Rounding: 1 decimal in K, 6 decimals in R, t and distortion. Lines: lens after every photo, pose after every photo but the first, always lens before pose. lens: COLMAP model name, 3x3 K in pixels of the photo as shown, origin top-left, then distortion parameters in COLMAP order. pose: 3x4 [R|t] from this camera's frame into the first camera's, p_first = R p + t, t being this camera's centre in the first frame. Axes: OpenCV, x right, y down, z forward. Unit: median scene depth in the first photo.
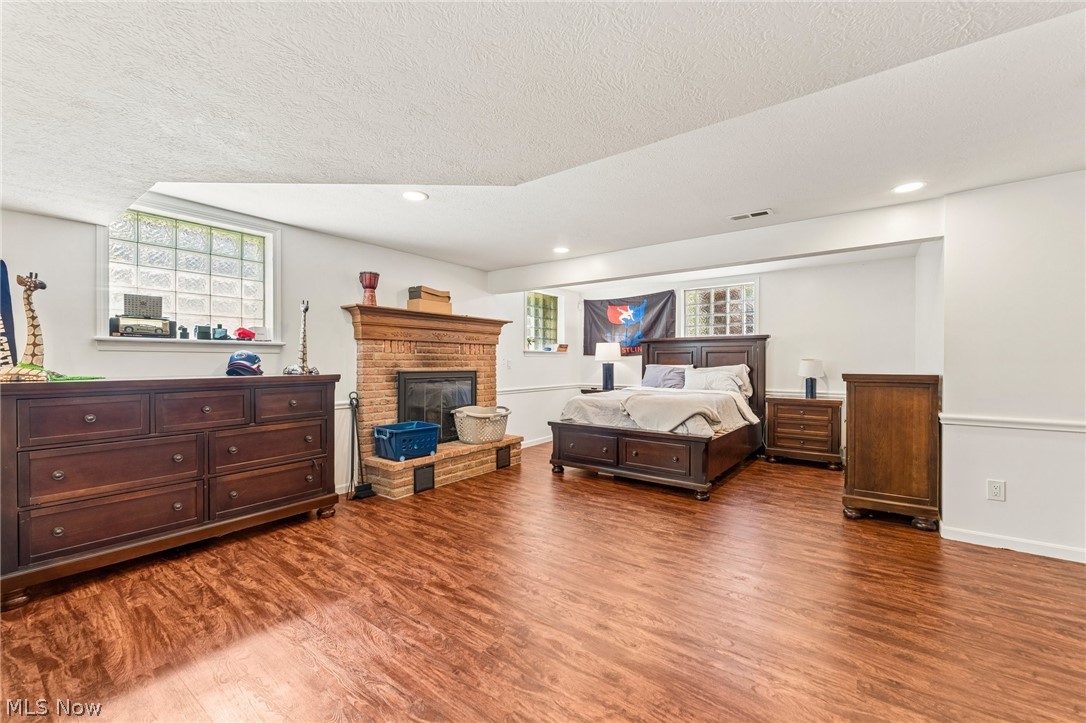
lens RADIAL K [[435.9, 0, 543.0], [0, 435.9, 361.5], [0, 0, 1]] dist [0.000282, 0.000051]
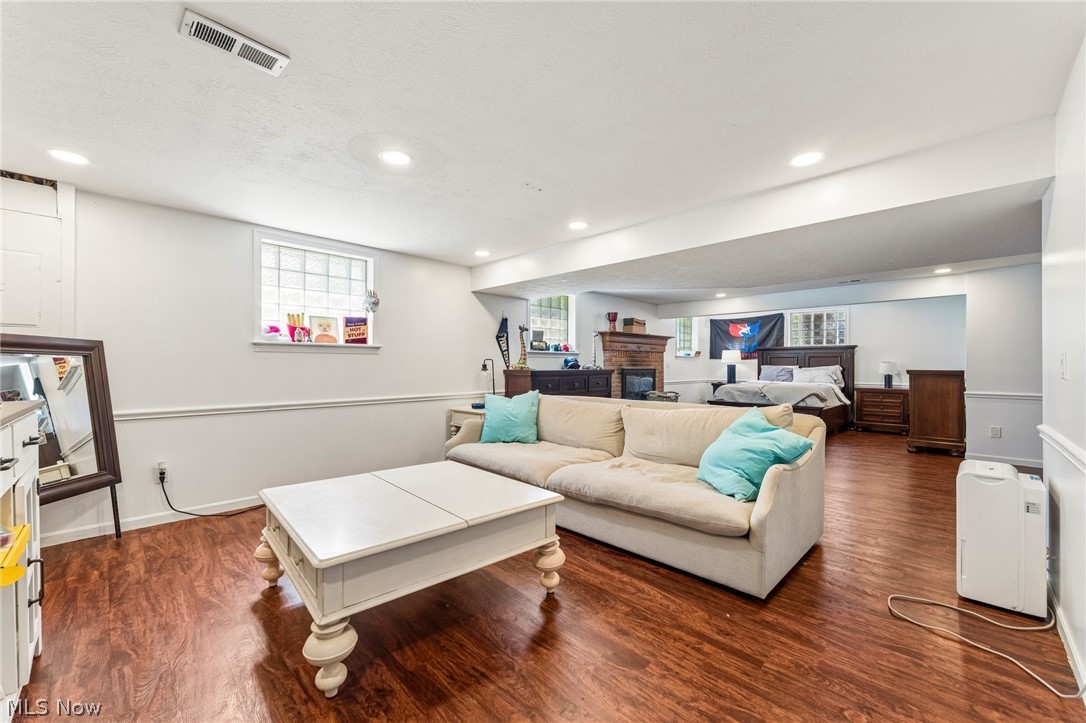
lens RADIAL K [[422.9, 0, 543.0], [0, 422.9, 361.5], [0, 0, 1]] dist [-0.001334, -0.000060]
pose [[0.989976, 0.001746, -0.141227, -0.342702], [-0.002647, 0.999977, -0.006196, 0.005324], [0.141213, 0.006508, 0.989958, -0.584594]]
